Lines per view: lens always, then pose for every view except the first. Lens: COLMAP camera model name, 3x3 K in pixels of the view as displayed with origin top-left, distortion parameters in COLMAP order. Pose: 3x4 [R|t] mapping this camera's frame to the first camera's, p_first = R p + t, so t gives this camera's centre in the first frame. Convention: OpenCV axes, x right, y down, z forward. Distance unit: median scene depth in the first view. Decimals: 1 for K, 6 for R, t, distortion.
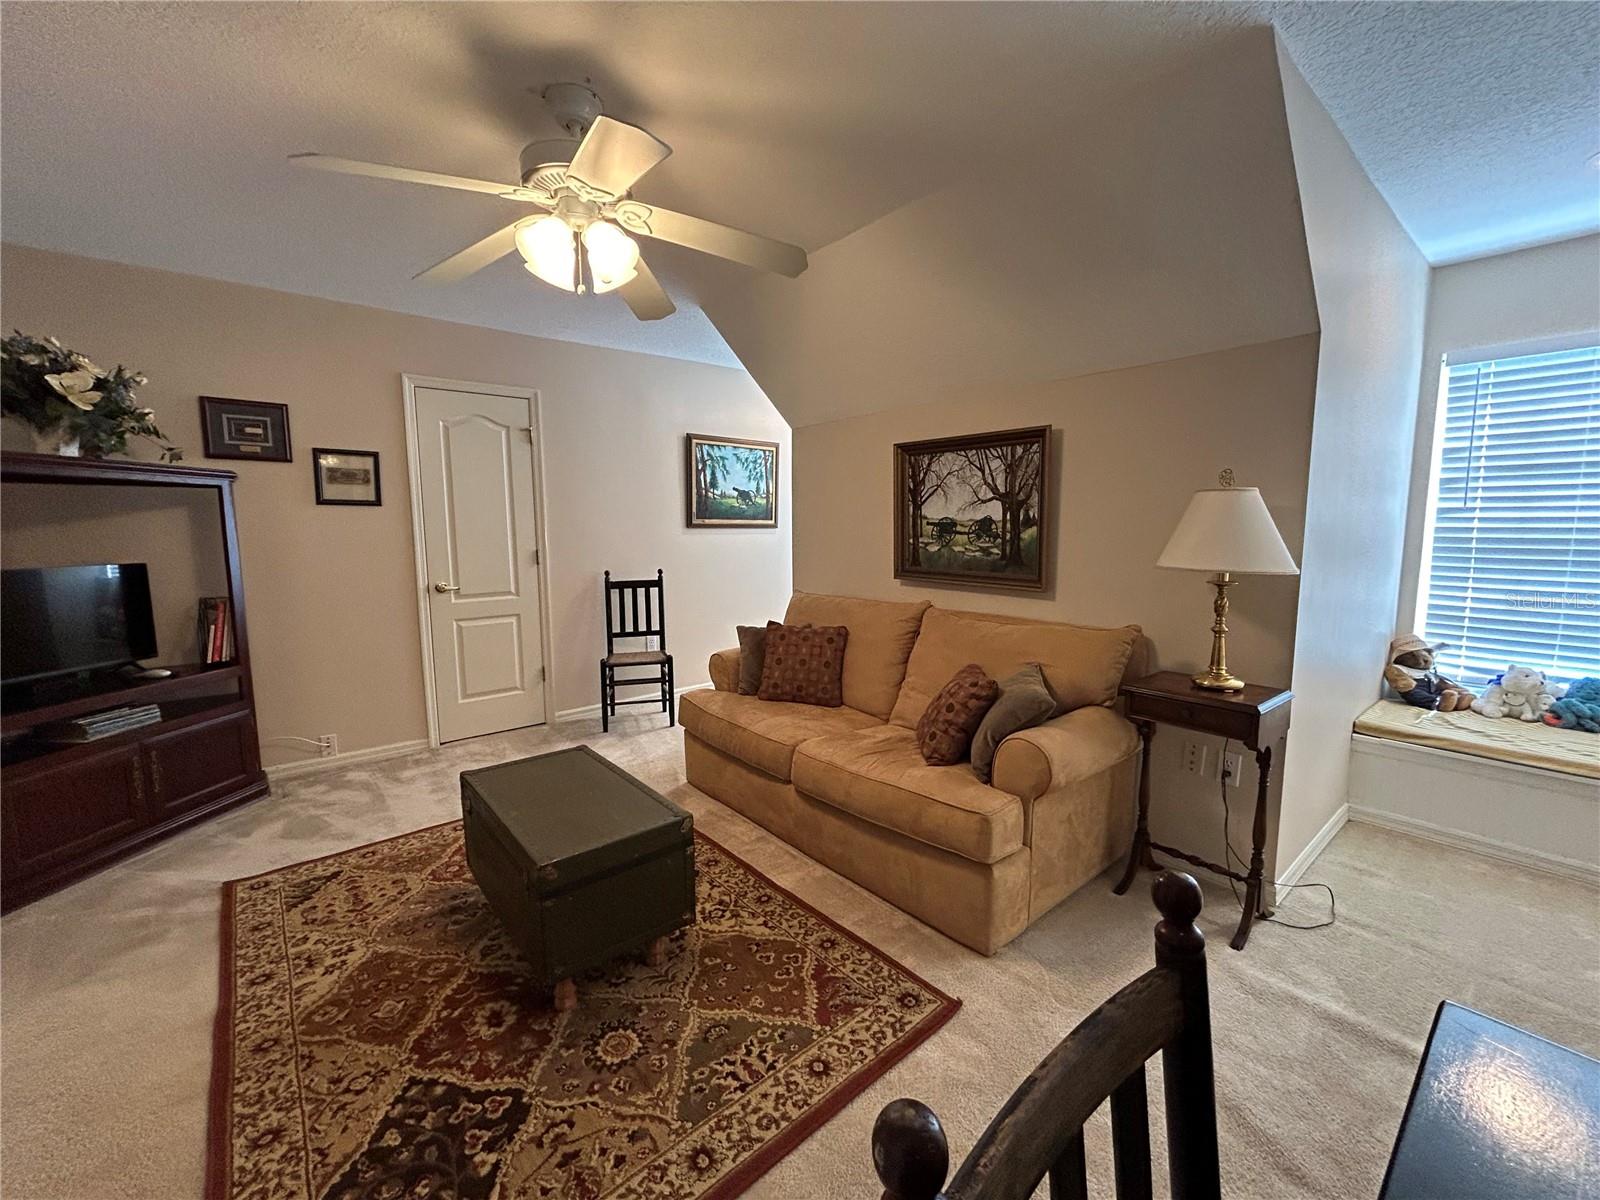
lens RADIAL K [[649.6, 0, 790.8], [0, 649.6, 593.8], [0, 0, 1]] dist [-0.001332, 0.001022]
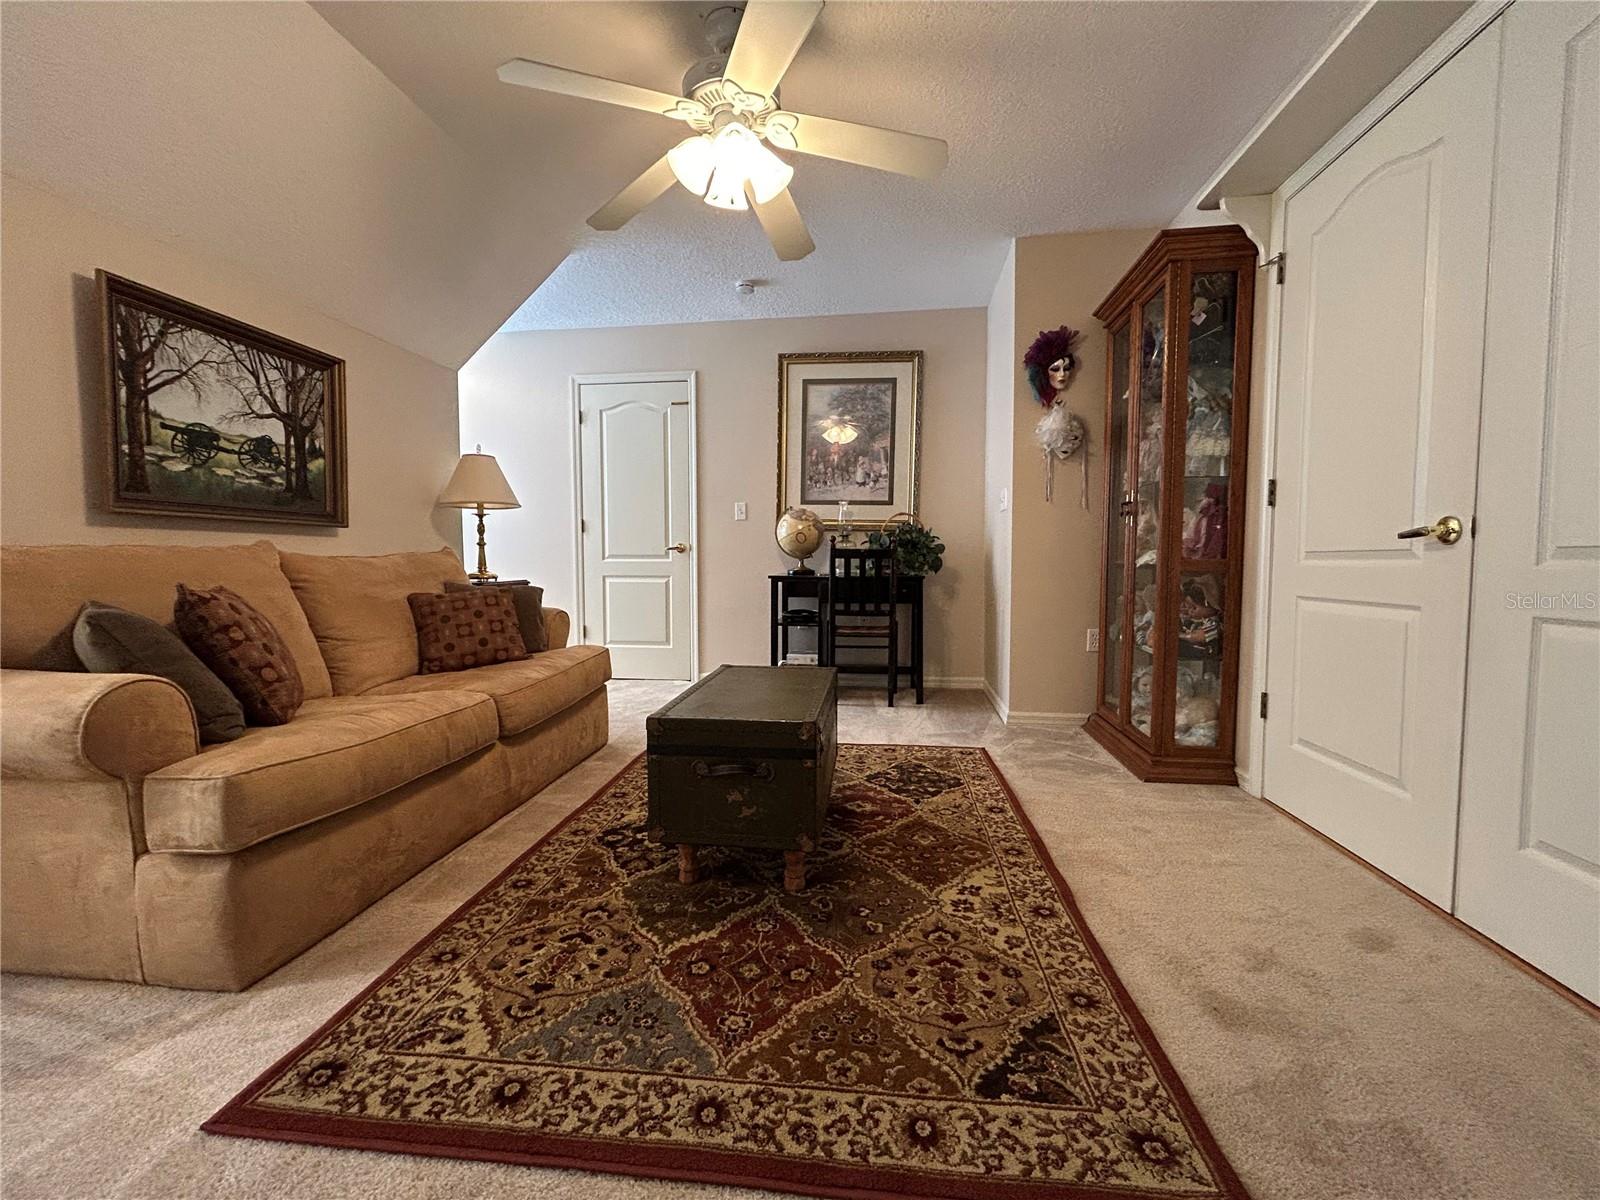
lens RADIAL K [[649.6, 0, 799.5], [0, 649.6, 596.7], [0, 0, 1]] dist [-0.001332, 0.001022]
pose [[-0.689811, -0.037644, 0.723010, -0.766562], [0.081059, 0.988353, 0.128797, 0.029366], [-0.719437, 0.147452, -0.678725, 1.122216]]
